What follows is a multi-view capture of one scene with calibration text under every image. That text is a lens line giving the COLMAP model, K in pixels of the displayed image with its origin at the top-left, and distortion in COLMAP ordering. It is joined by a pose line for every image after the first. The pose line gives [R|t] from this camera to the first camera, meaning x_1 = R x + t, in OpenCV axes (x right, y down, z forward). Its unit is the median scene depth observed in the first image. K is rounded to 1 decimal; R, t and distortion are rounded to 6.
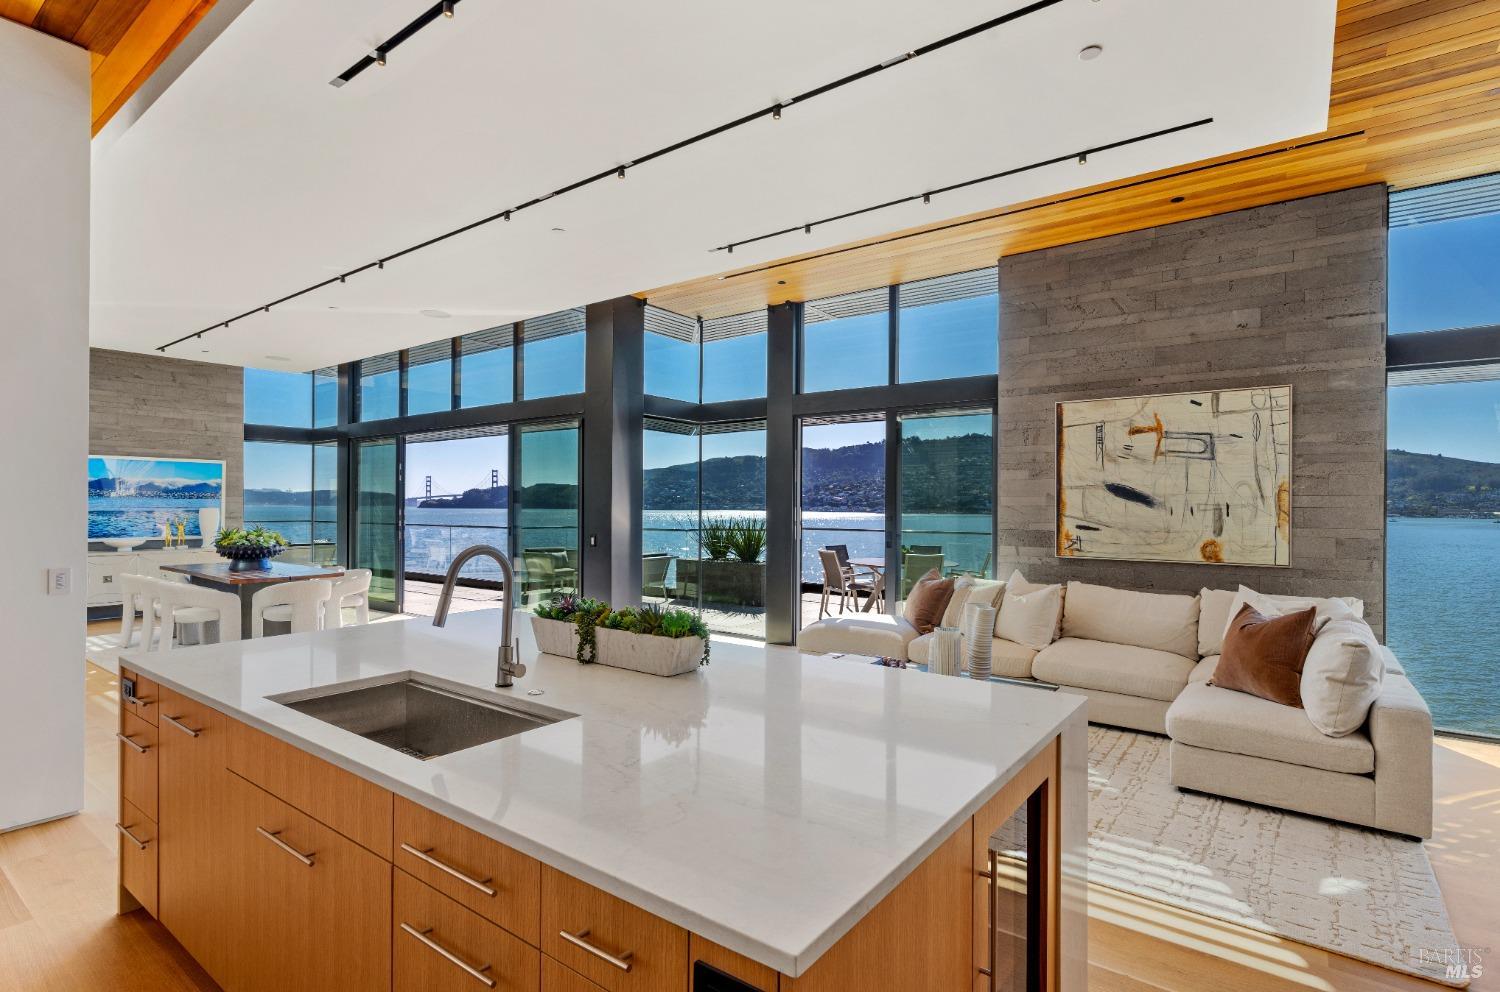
lens RADIAL K [[729.1, 0, 759.9], [0, 729.1, 499.1], [0, 0, 1]] dist [0.016637, 0.000331]
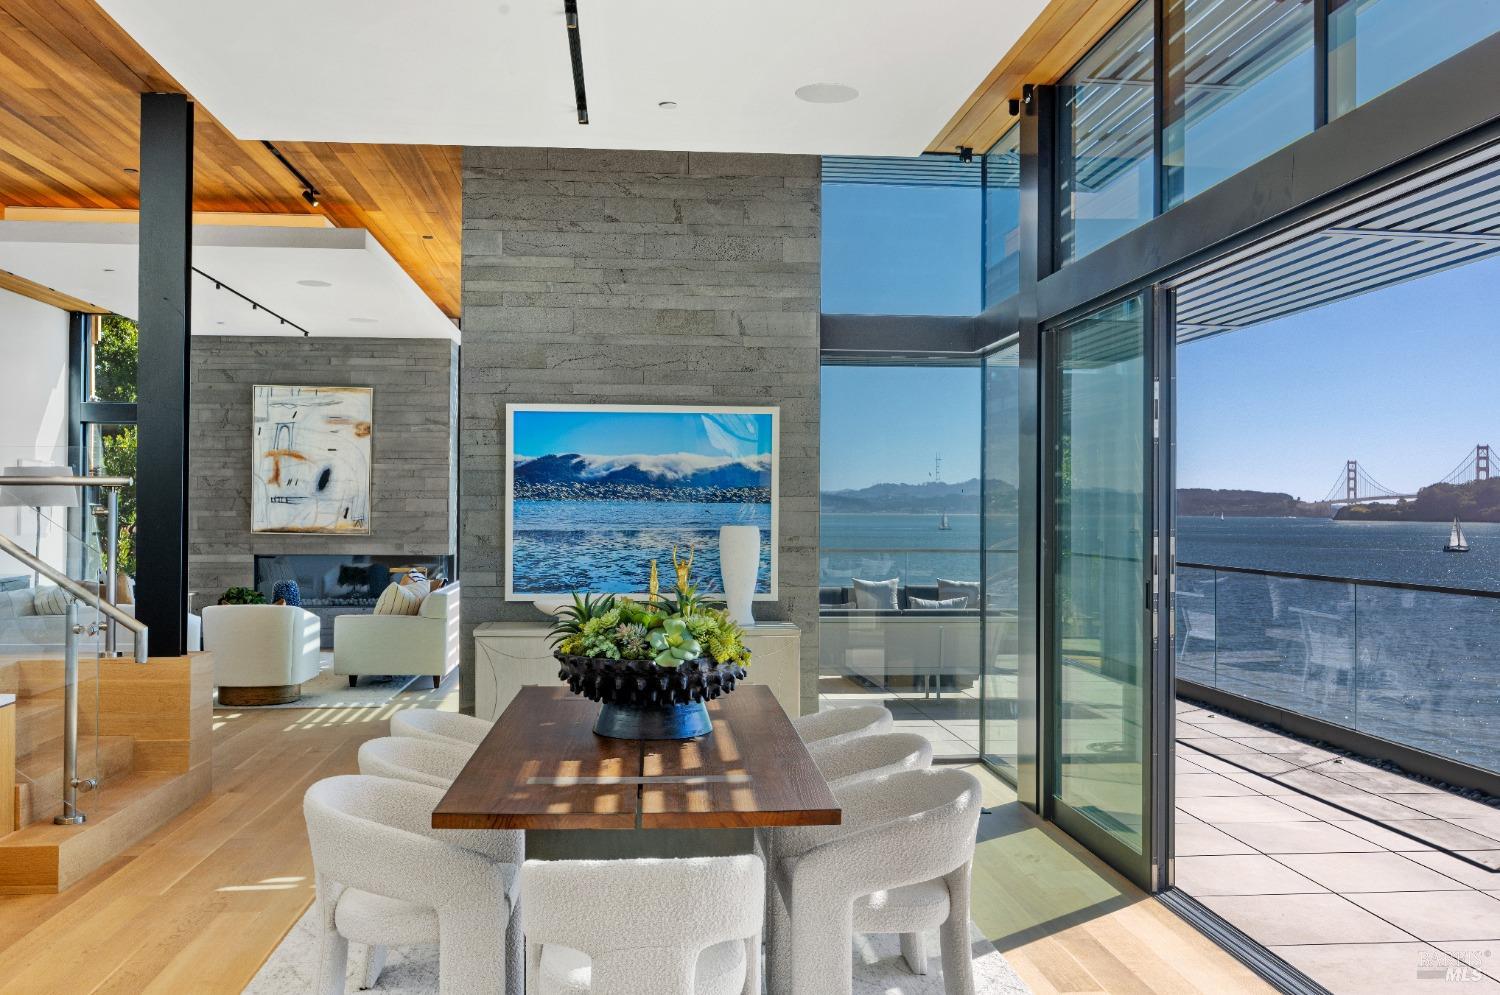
lens RADIAL K [[1376.8, 0, 751.4], [0, 1376.8, 500.5], [0, 0, 1]] dist [-0.019954, 0.000000]
pose [[0.668514, -0.005930, -0.743676, -0.187466], [0.004096, 0.999982, -0.004291, 0.001651], [0.743688, -0.000178, 0.668526, 0.505016]]
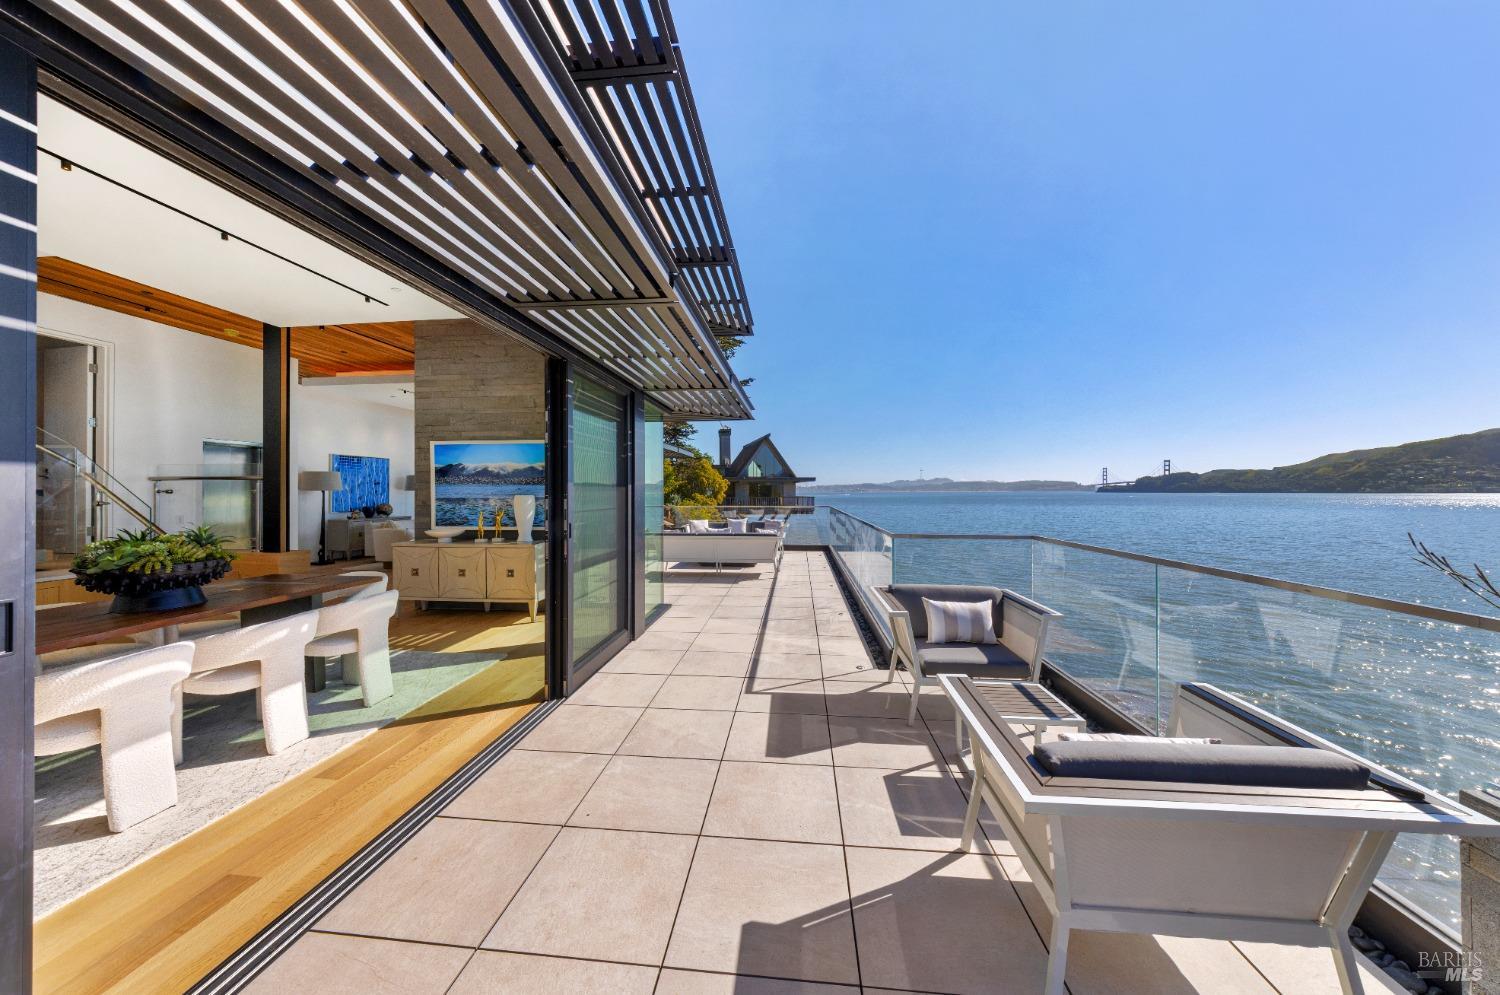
lens RADIAL K [[507.3, 0, 745.8], [0, 507.3, 495.8], [0, 0, 1]] dist [-0.006708, -0.000085]
pose [[0.500896, 0.000182, -0.865507, -0.107861], [0.015360, 0.999841, 0.009100, 0.011530], [0.865371, -0.017852, 0.500813, 0.929039]]
